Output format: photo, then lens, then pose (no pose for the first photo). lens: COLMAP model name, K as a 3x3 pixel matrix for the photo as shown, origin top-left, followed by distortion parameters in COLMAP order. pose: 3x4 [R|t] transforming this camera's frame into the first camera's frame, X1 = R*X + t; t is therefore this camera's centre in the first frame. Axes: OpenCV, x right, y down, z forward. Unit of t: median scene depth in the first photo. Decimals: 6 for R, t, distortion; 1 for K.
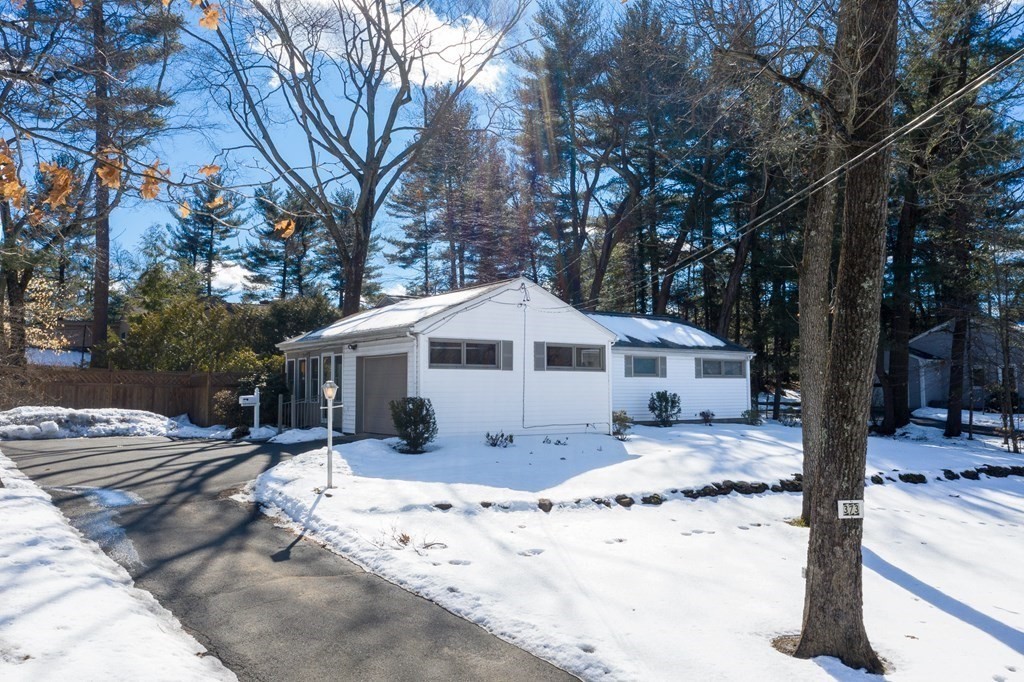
lens RADIAL K [[821.7, 0, 543.7], [0, 821.7, 336.8], [0, 0, 1]] dist [-0.014769, -0.010658]
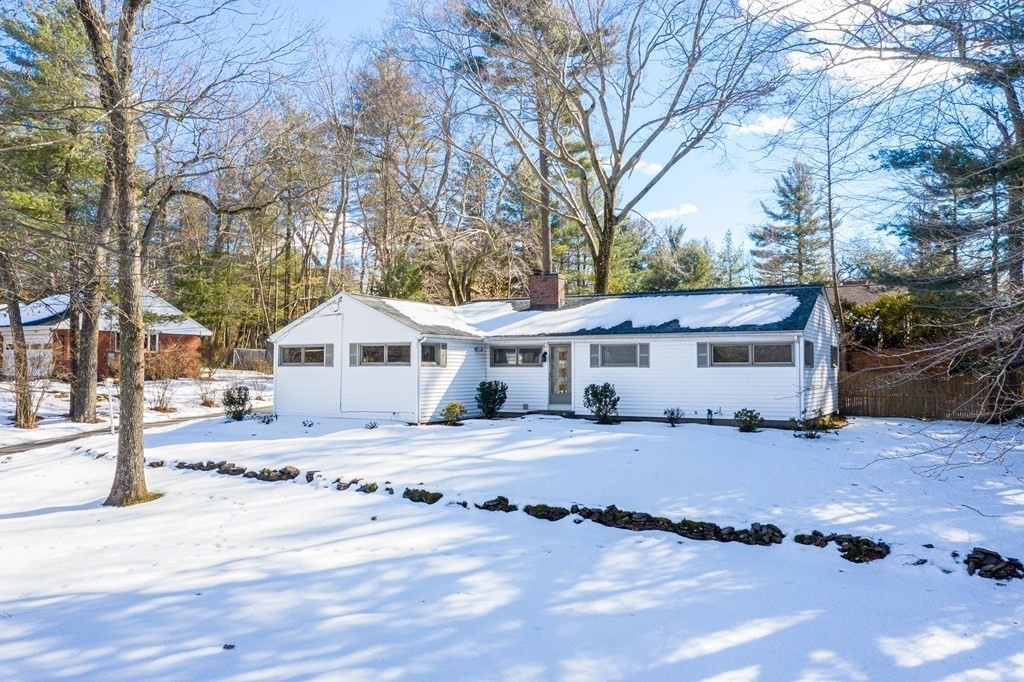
lens RADIAL K [[810.3, 0, 512.0], [0, 810.3, 341.0], [0, 0, 1]] dist [-0.010195, 0.007367]
pose [[0.401146, -0.030926, -0.915492, 0.746447], [0.062586, 0.998020, -0.006290, 0.016069], [0.913874, -0.054774, 0.402287, 0.457440]]
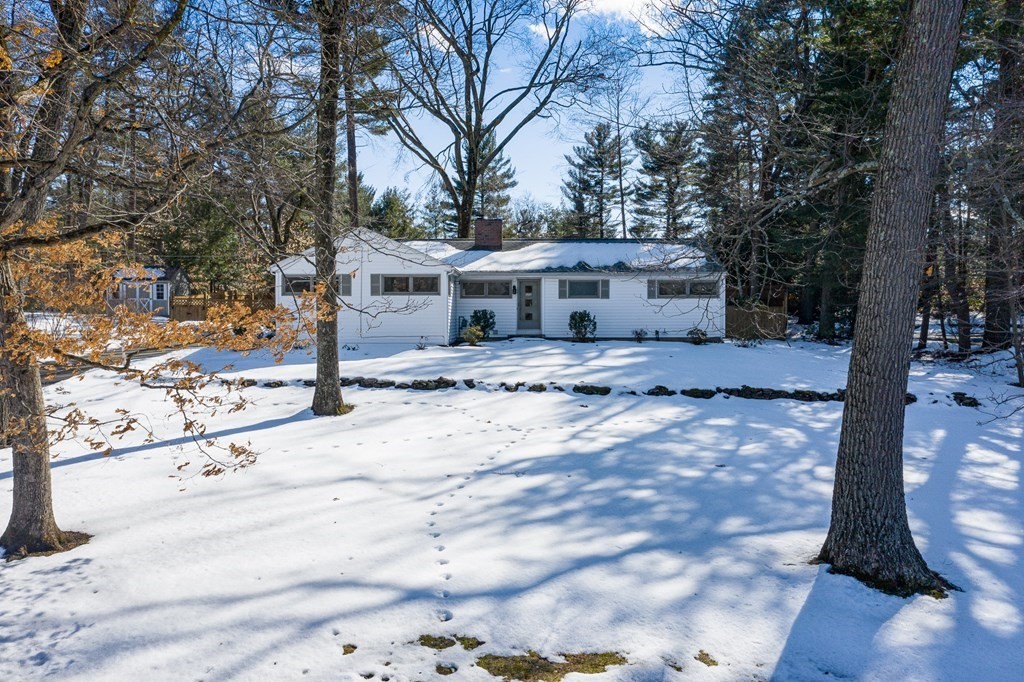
lens RADIAL K [[810.3, 0, 512.0], [0, 810.3, 341.0], [0, 0, 1]] dist [-0.010195, 0.007367]
pose [[0.785864, 0.019414, -0.618094, 0.617183], [0.042339, 0.995472, 0.085099, 0.007331], [0.616948, -0.093046, 0.781484, 0.060827]]
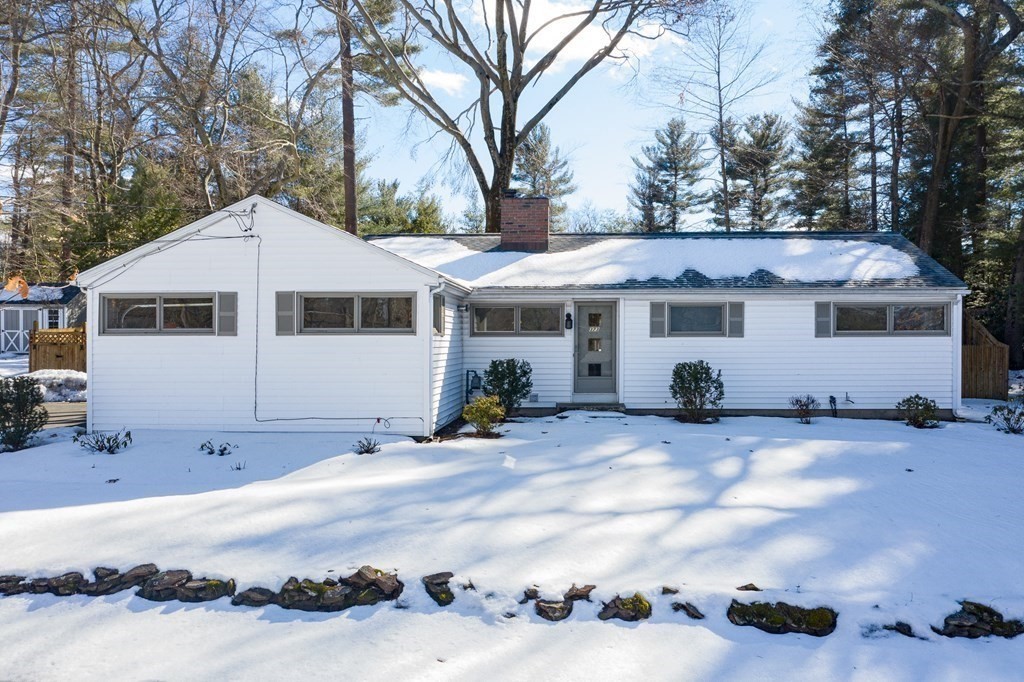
lens RADIAL K [[829.3, 0, 555.2], [0, 829.3, 376.1], [0, 0, 1]] dist [-0.005034, -0.000010]
pose [[0.773608, 0.028764, -0.633011, 0.364806], [0.043284, 0.994237, 0.098076, 0.011215], [0.632184, -0.103272, 0.767905, 0.389478]]
